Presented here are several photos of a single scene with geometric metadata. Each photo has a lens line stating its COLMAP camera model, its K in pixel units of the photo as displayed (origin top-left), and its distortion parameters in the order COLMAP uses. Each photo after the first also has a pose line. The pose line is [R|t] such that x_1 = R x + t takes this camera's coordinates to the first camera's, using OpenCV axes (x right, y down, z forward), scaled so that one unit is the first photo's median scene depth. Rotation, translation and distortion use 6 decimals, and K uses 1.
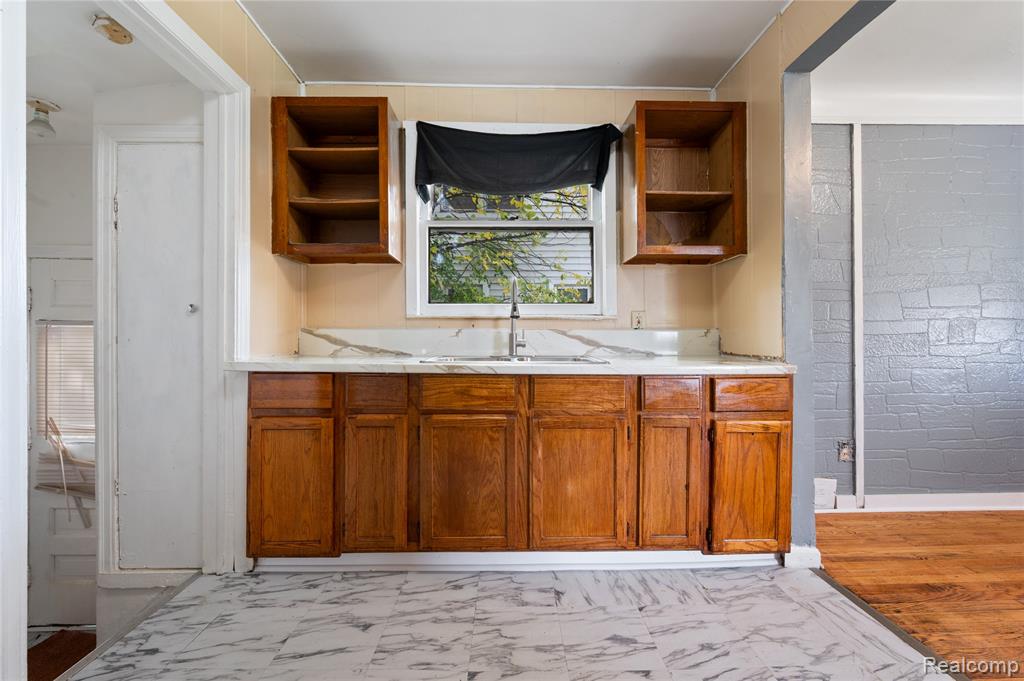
lens RADIAL K [[415.8, 0, 512.6], [0, 415.8, 337.2], [0, 0, 1]] dist [0.001131, -0.000264]
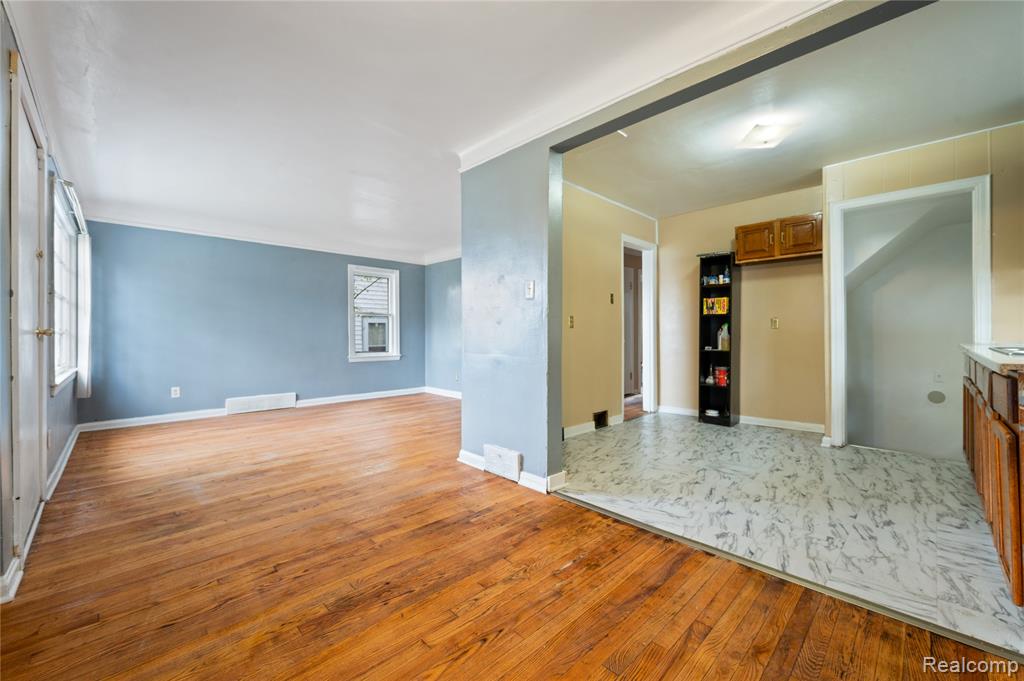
lens RADIAL K [[408.4, 0, 513.6], [0, 408.4, 336.9], [0, 0, 1]] dist [-0.000830, -0.000385]
pose [[-0.729059, 0.008200, -0.684401, 1.872775], [0.007978, 0.999962, 0.003482, 0.006970], [0.684404, -0.002922, -0.729097, 0.924963]]
